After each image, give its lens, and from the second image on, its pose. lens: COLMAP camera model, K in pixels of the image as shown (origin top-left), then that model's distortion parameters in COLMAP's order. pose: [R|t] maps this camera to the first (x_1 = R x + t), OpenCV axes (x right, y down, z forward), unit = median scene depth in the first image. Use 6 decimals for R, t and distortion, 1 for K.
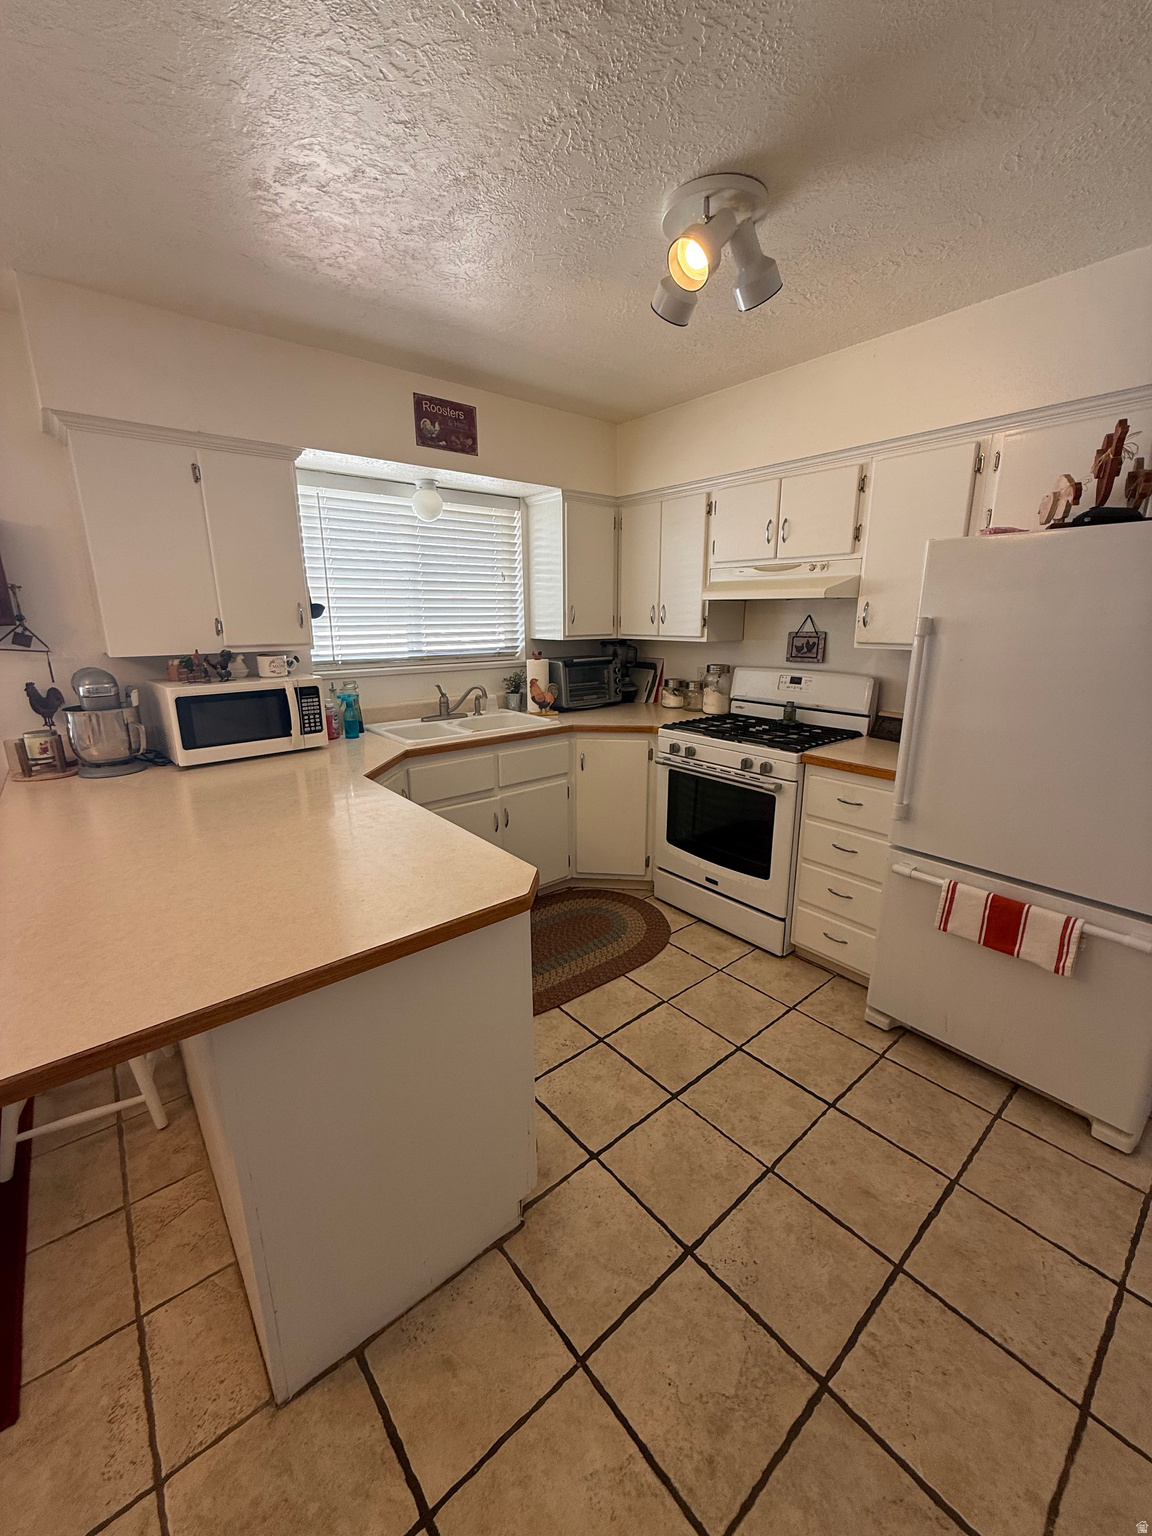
lens RADIAL K [[610.4, 0, 577.6], [0, 610.4, 760.8], [0, 0, 1]] dist [-0.000406, 0.000130]
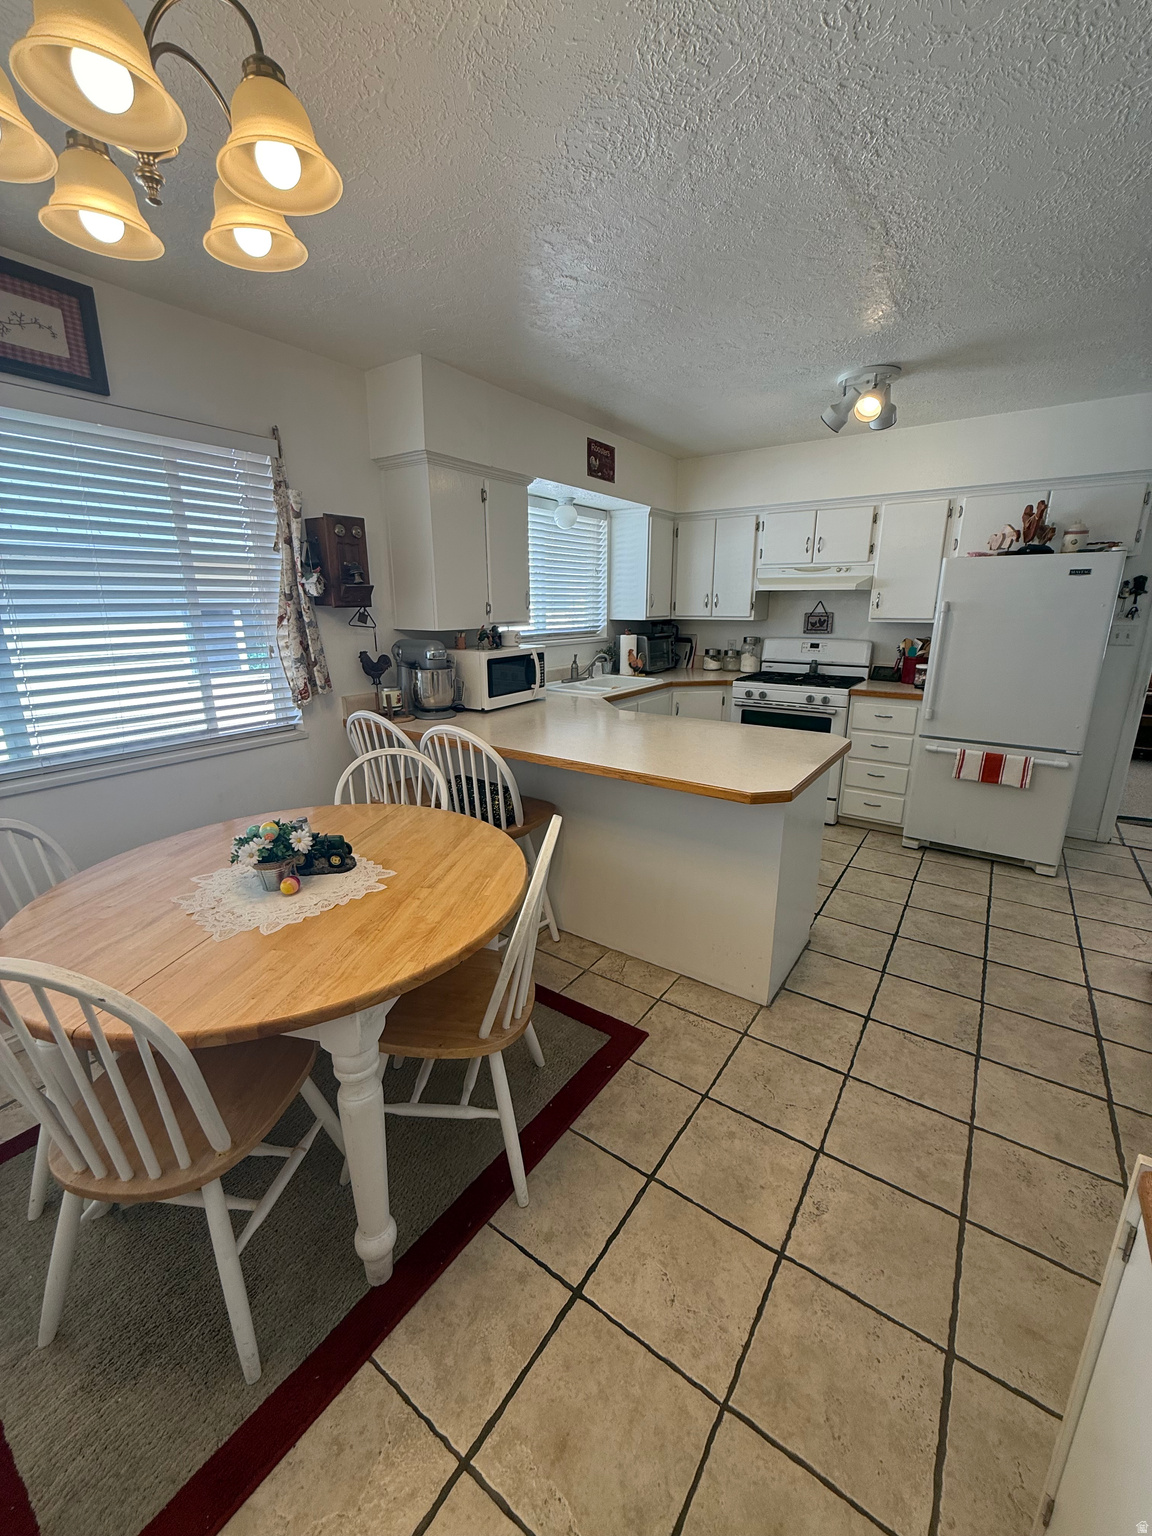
lens RADIAL K [[610.4, 0, 577.6], [0, 610.4, 760.8], [0, 0, 1]] dist [-0.000406, 0.000130]
pose [[0.964485, -0.065421, 0.255906, -0.607208], [0.060958, 0.997819, 0.025342, 0.075218], [-0.257006, -0.008843, 0.966369, -0.286607]]
